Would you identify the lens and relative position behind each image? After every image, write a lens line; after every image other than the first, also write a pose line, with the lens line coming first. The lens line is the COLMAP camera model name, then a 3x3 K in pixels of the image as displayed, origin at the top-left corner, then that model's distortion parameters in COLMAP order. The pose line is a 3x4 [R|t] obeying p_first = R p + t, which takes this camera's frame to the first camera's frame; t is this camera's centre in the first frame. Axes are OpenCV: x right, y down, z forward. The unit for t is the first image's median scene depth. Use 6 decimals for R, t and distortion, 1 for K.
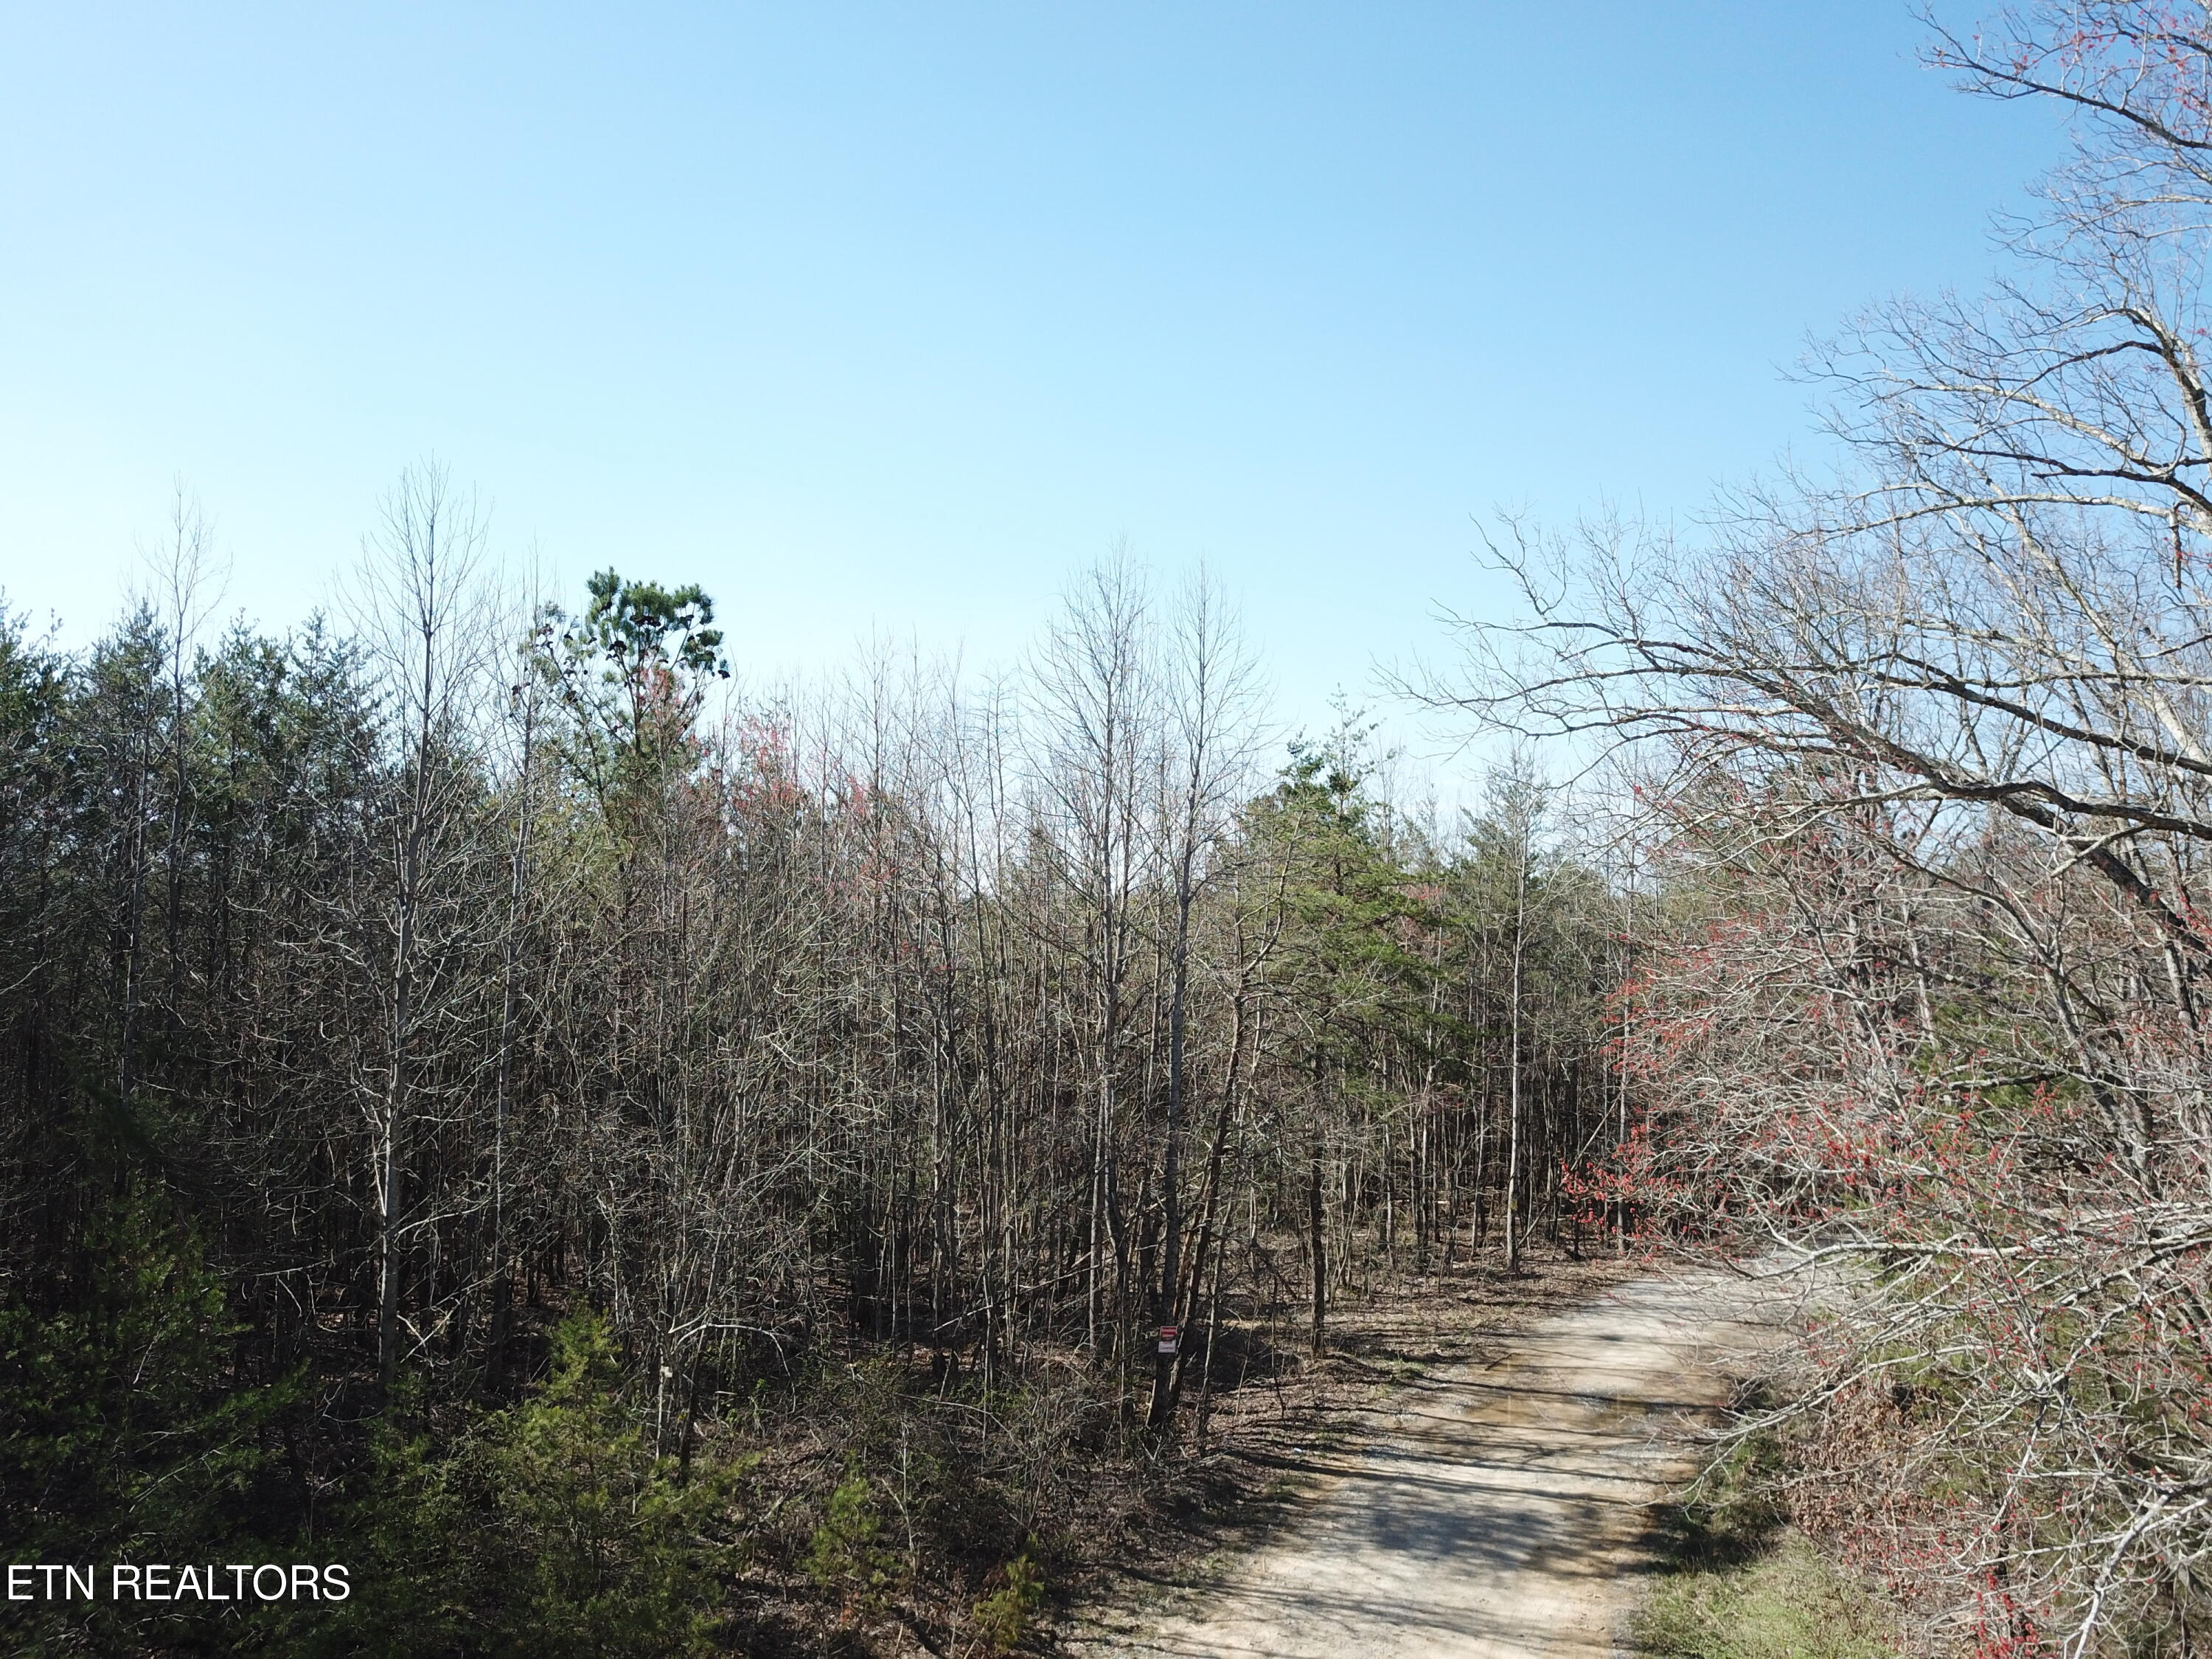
lens RADIAL K [[1704.3, 0, 1096.9], [0, 1704.3, 811.5], [0, 0, 1]] dist [0.013060, -0.013661]
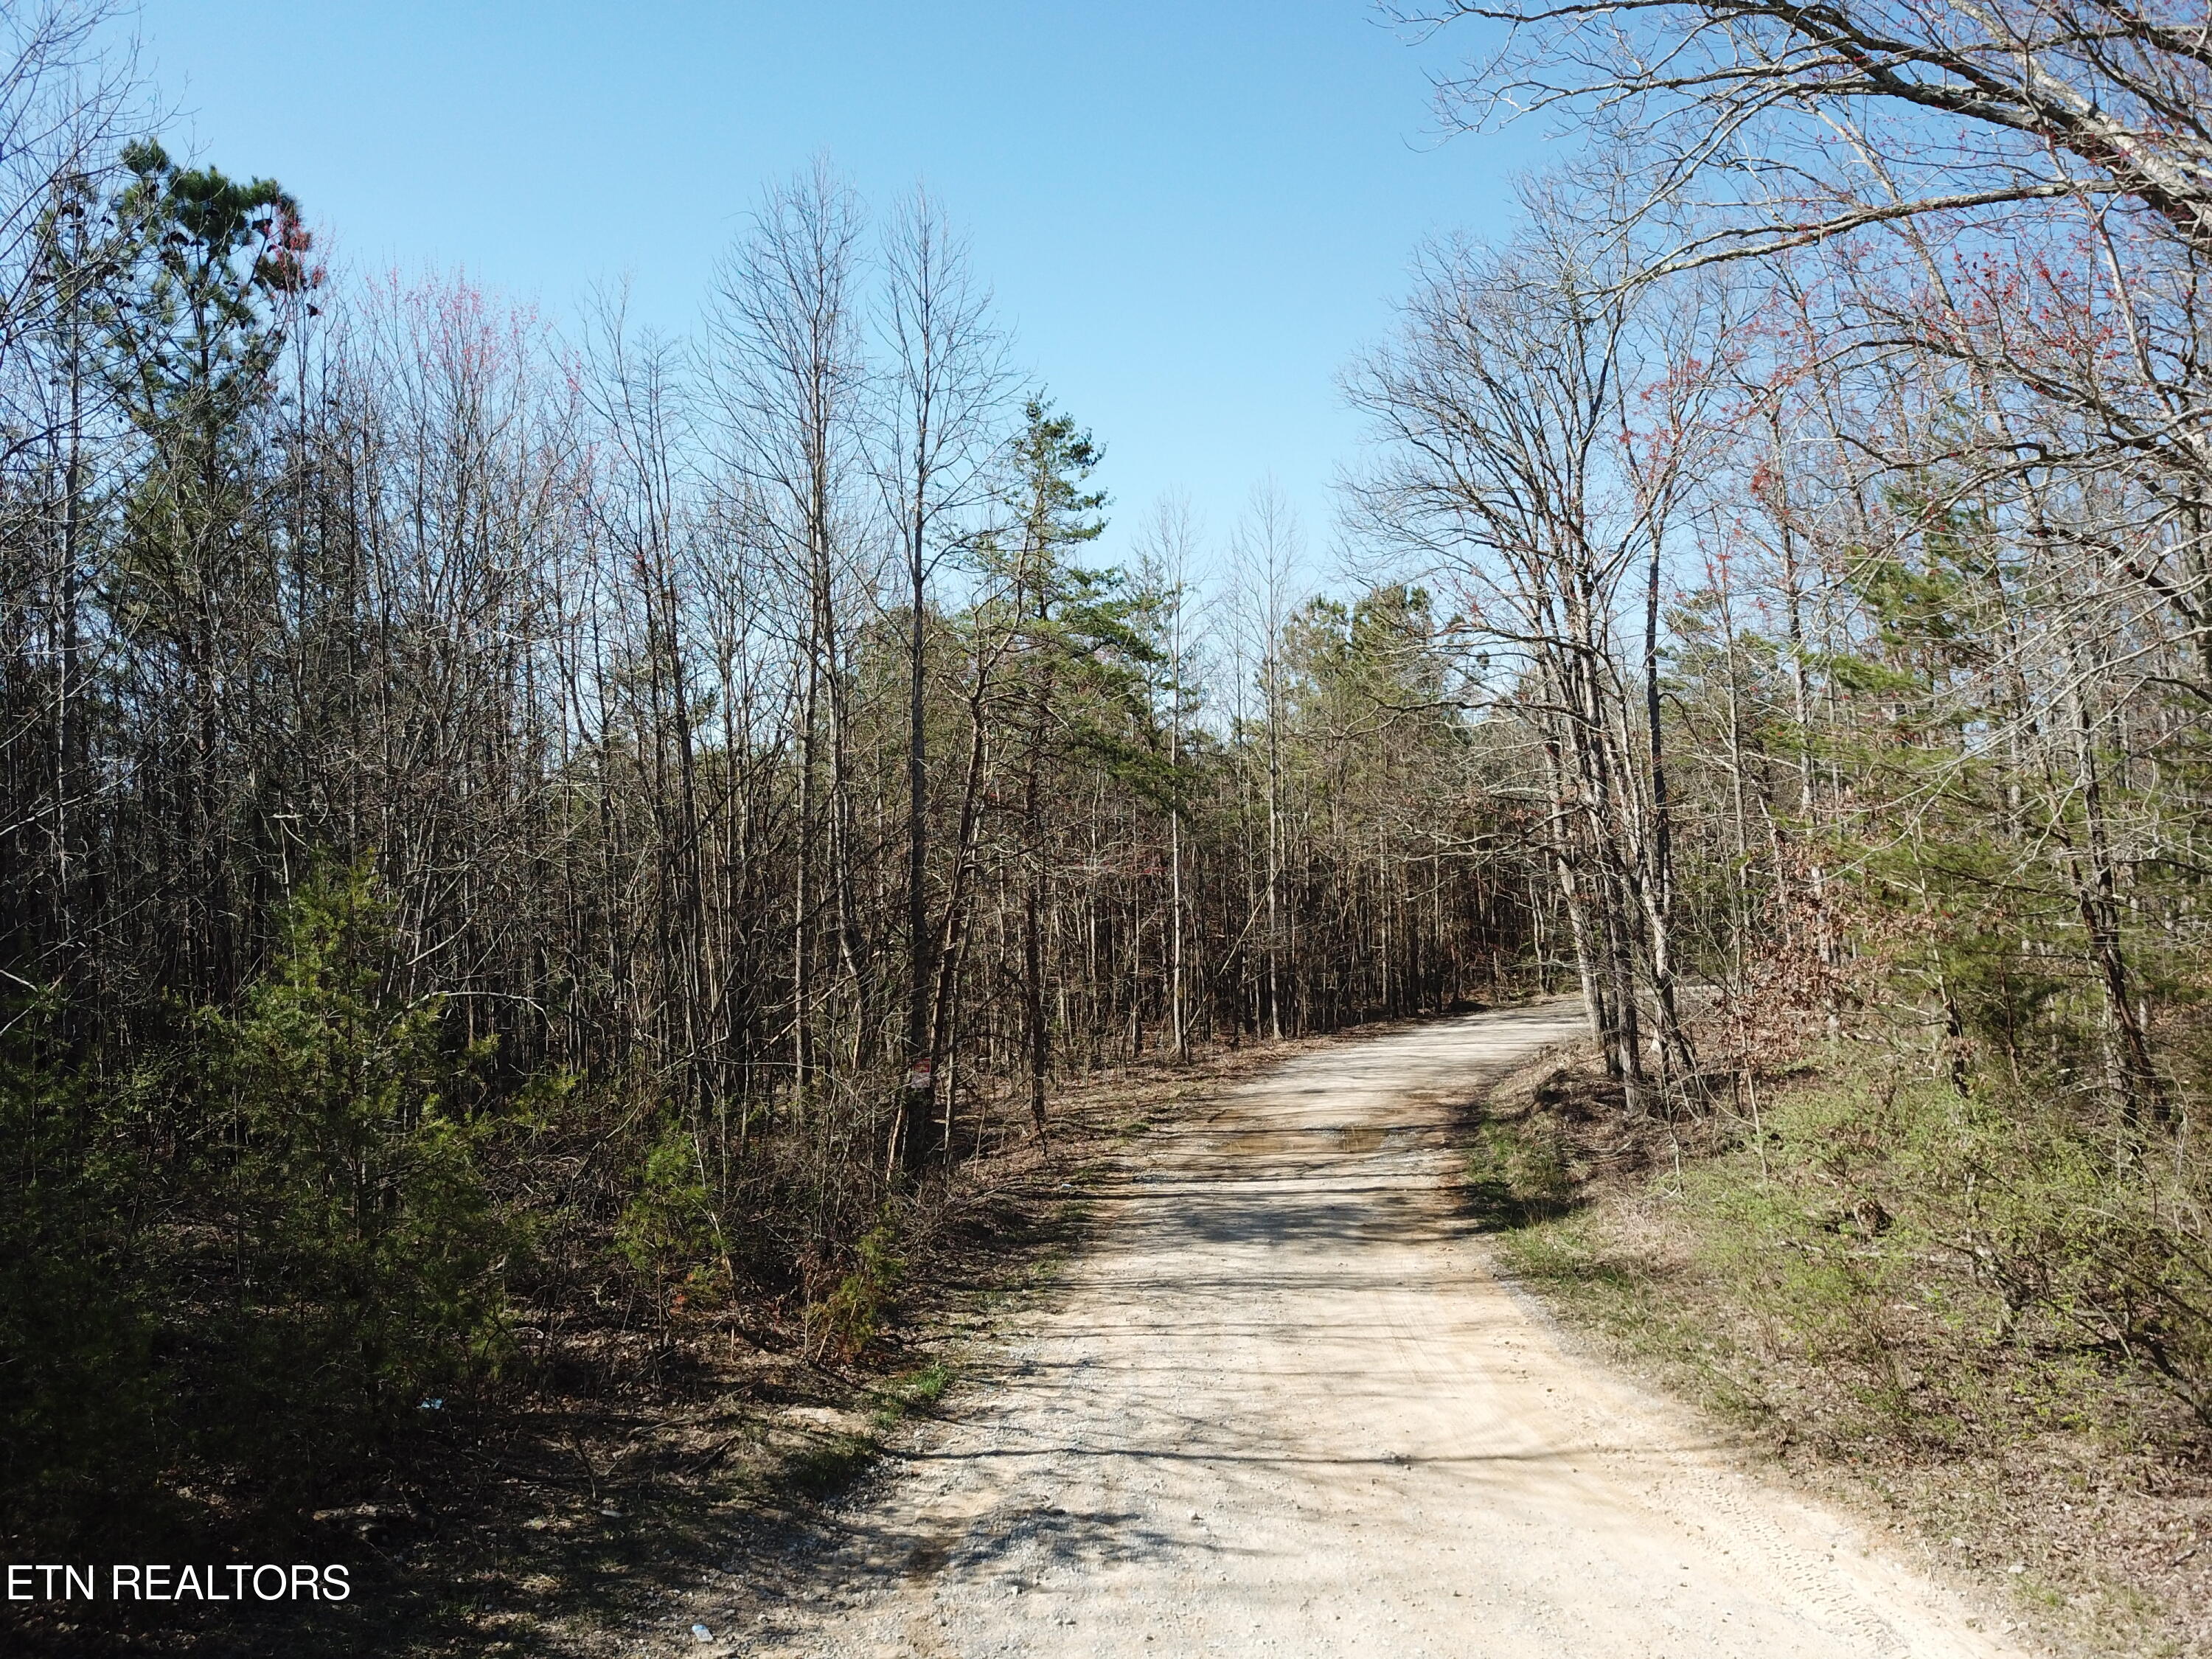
lens RADIAL K [[1704.3, 0, 1132.8], [0, 1704.3, 799.0], [0, 0, 1]] dist [0.013060, -0.013661]
pose [[0.954243, -0.031693, 0.297348, -0.100747], [0.023139, 0.999212, 0.032247, 0.132505], [-0.298136, -0.023891, 0.954224, 0.129362]]
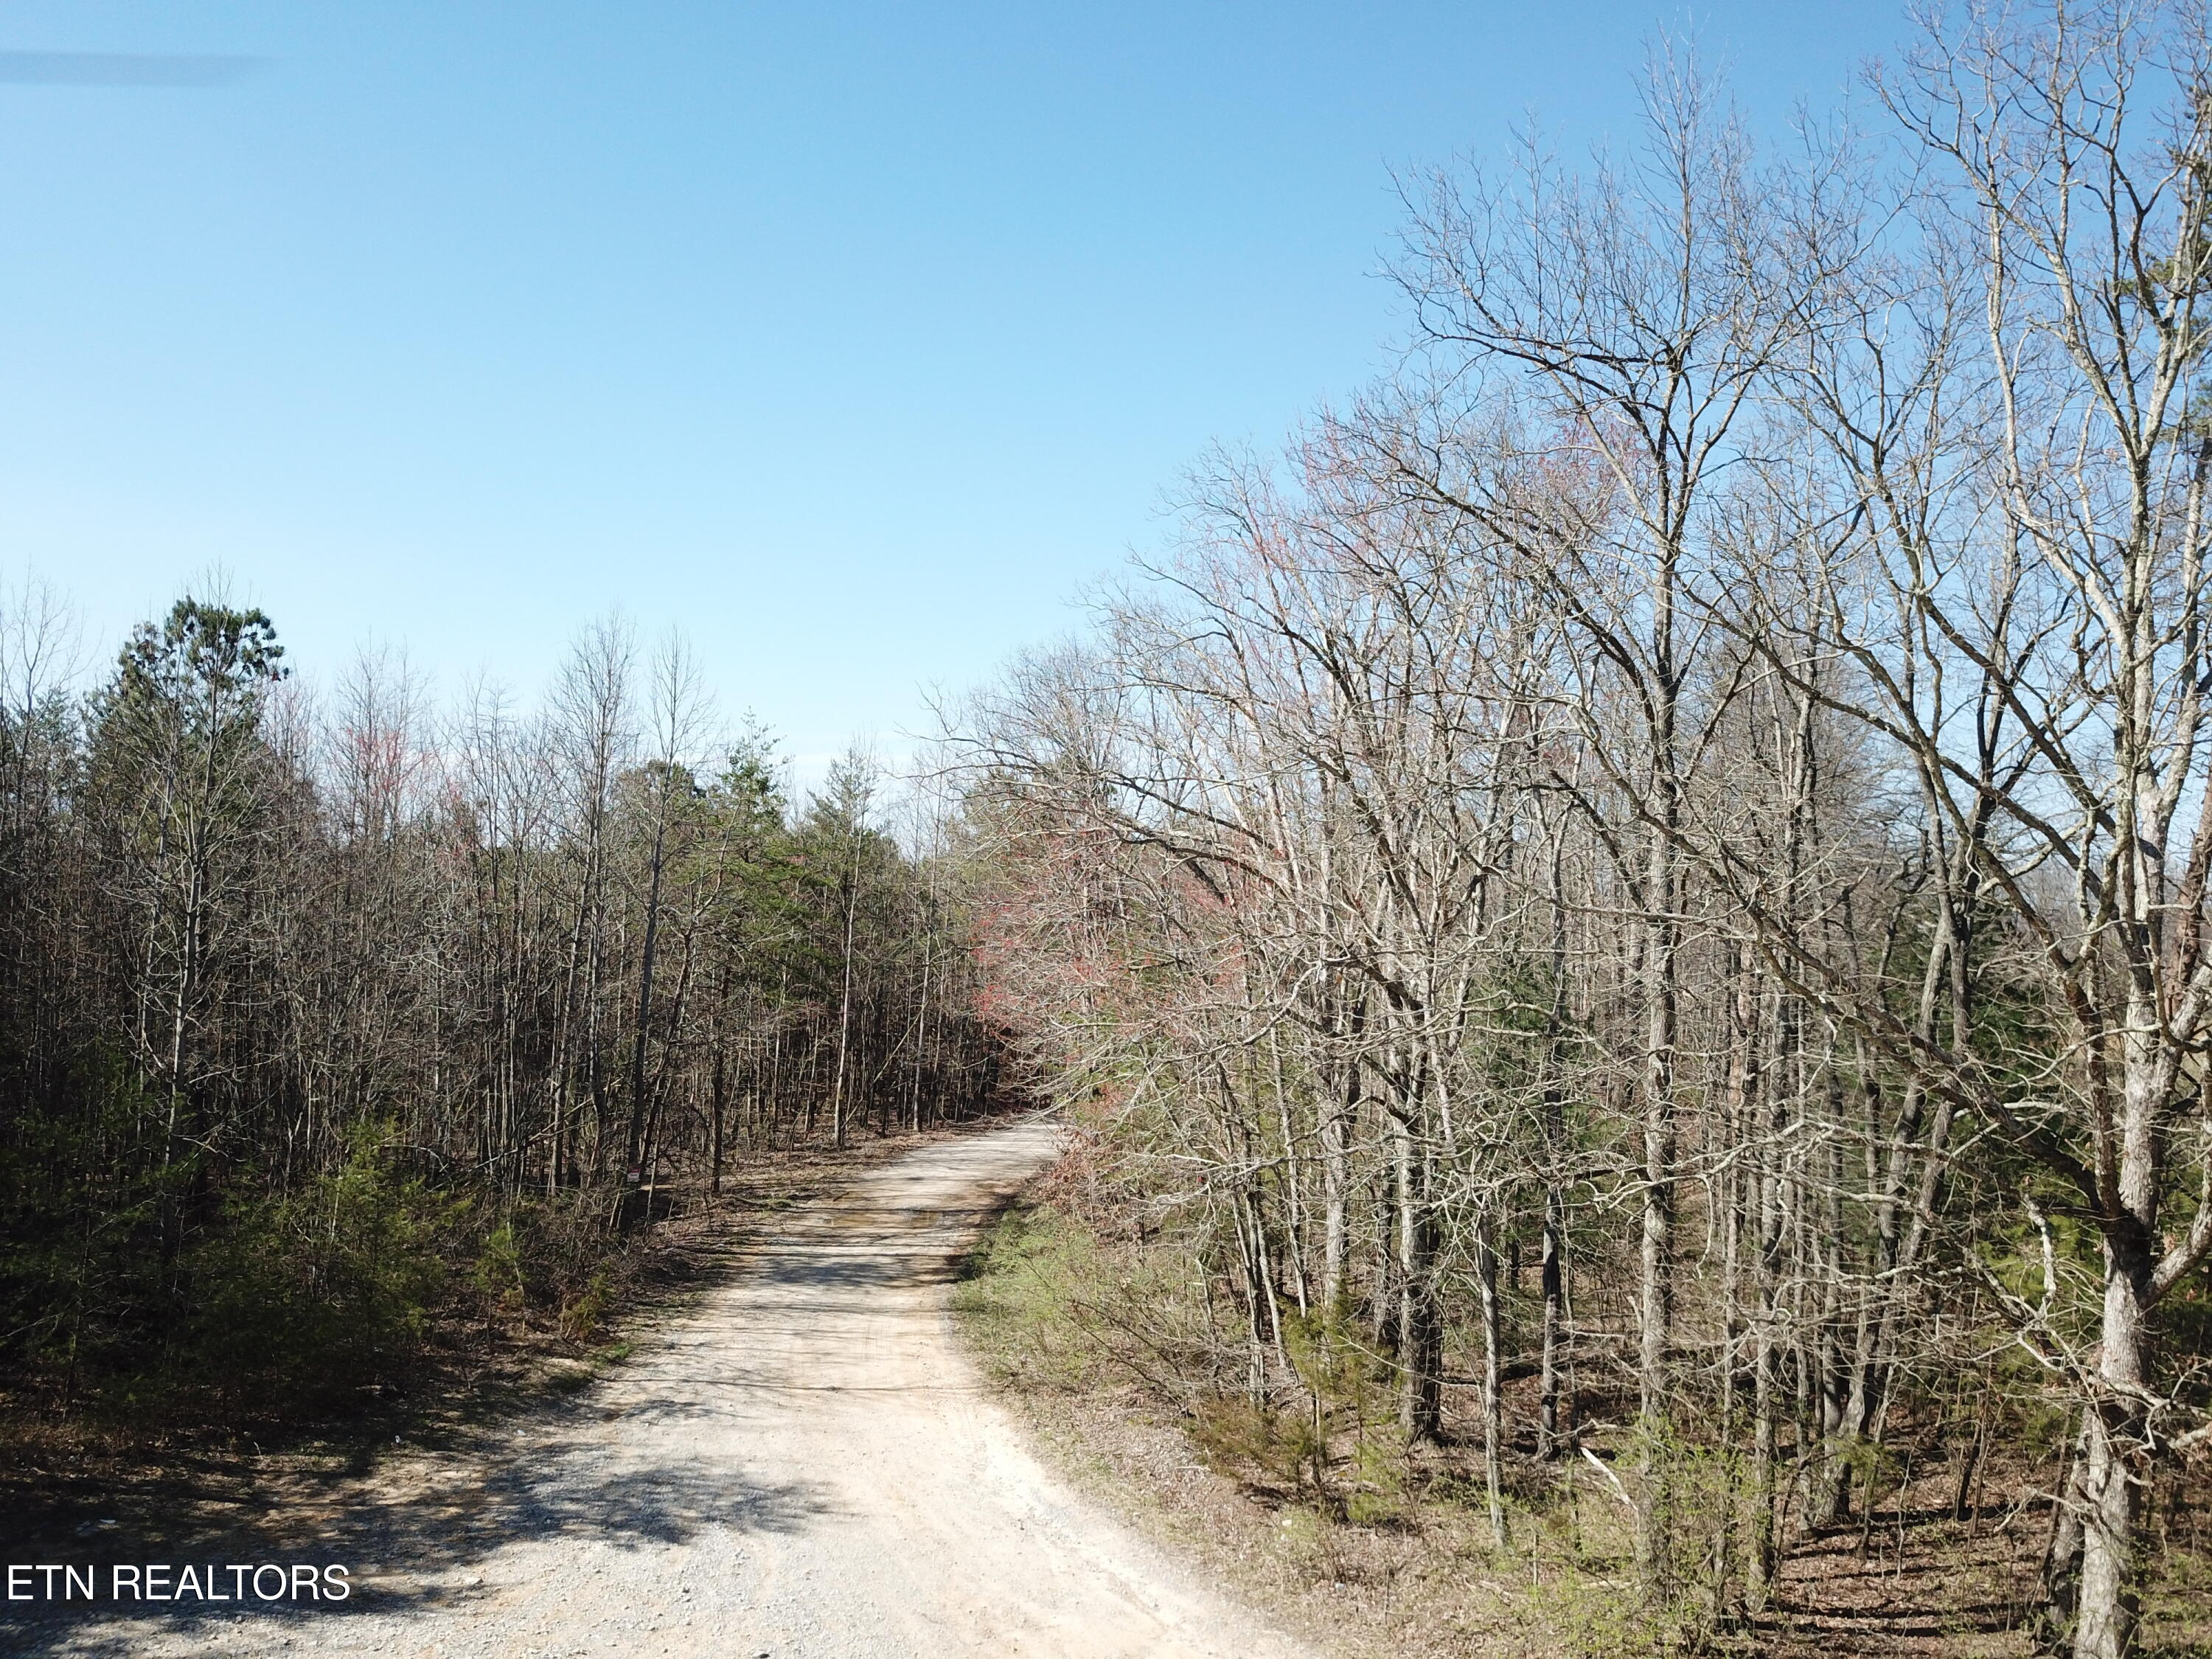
lens RADIAL K [[1704.3, 0, 1057.8], [0, 1704.3, 846.2], [0, 0, 1]] dist [0.013060, -0.013661]
pose [[0.921010, 0.023352, 0.388838, -0.176804], [-0.042386, 0.998282, 0.040443, -0.033046], [-0.387226, -0.053730, 0.920418, -0.397756]]
